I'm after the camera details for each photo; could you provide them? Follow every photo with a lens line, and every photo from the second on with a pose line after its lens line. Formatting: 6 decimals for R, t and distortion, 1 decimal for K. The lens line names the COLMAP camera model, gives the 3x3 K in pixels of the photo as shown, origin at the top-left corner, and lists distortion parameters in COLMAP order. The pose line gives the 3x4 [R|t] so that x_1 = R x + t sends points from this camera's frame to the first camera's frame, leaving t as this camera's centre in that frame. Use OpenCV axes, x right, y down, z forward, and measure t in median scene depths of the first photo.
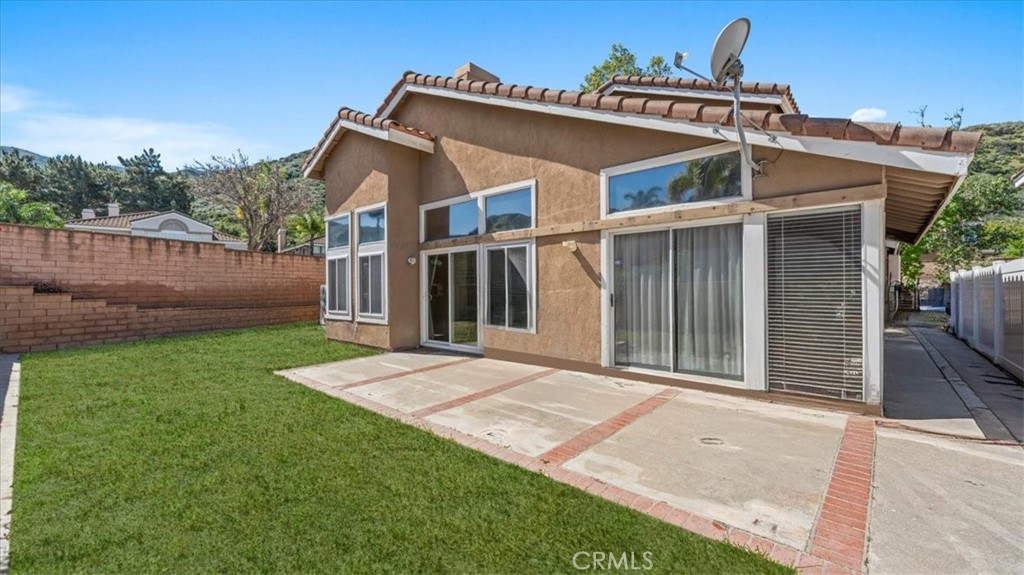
lens RADIAL K [[411.8, 0, 512.7], [0, 411.8, 285.7], [0, 0, 1]] dist [0.003075, -0.001918]
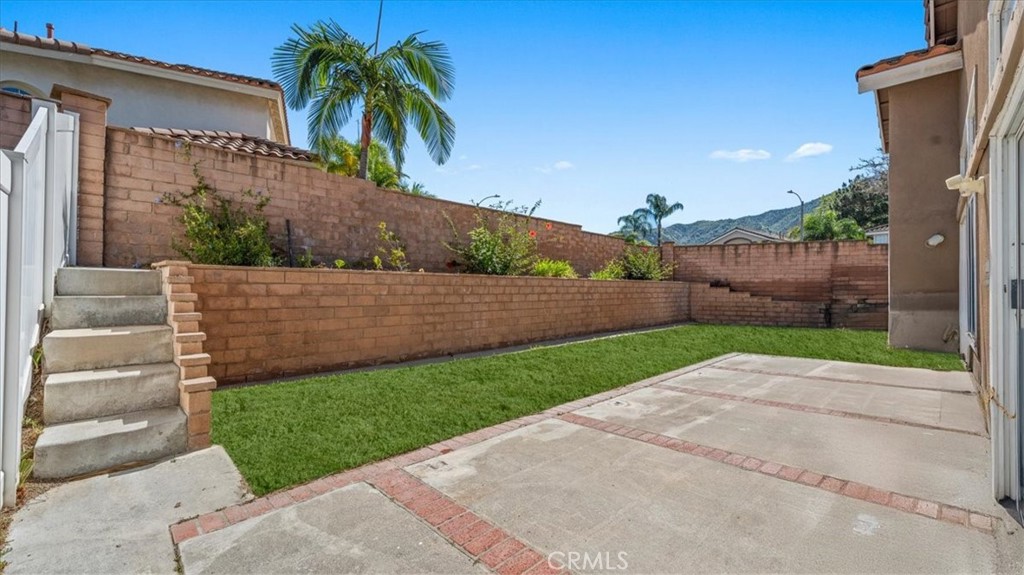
lens RADIAL K [[411.8, 0, 515.6], [0, 411.8, 284.3], [0, 0, 1]] dist [0.003075, -0.001918]
pose [[-0.061394, -0.006485, -0.998093, 0.474549], [-0.003104, 0.999975, -0.006306, 0.020357], [0.998109, 0.002711, -0.061413, 0.346624]]
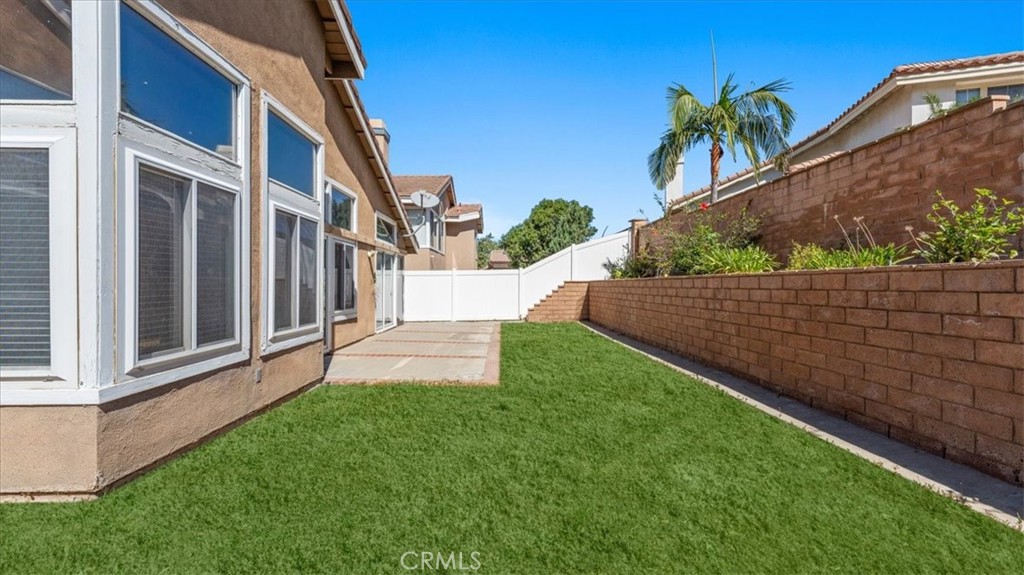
lens RADIAL K [[411.8, 0, 510.1], [0, 411.8, 285.0], [0, 0, 1]] dist [0.003075, -0.001918]
pose [[-0.675383, 0.004604, 0.737453, -0.917482], [0.001341, 0.999987, -0.005015, 0.017201], [-0.737466, -0.002398, -0.675380, 1.165982]]
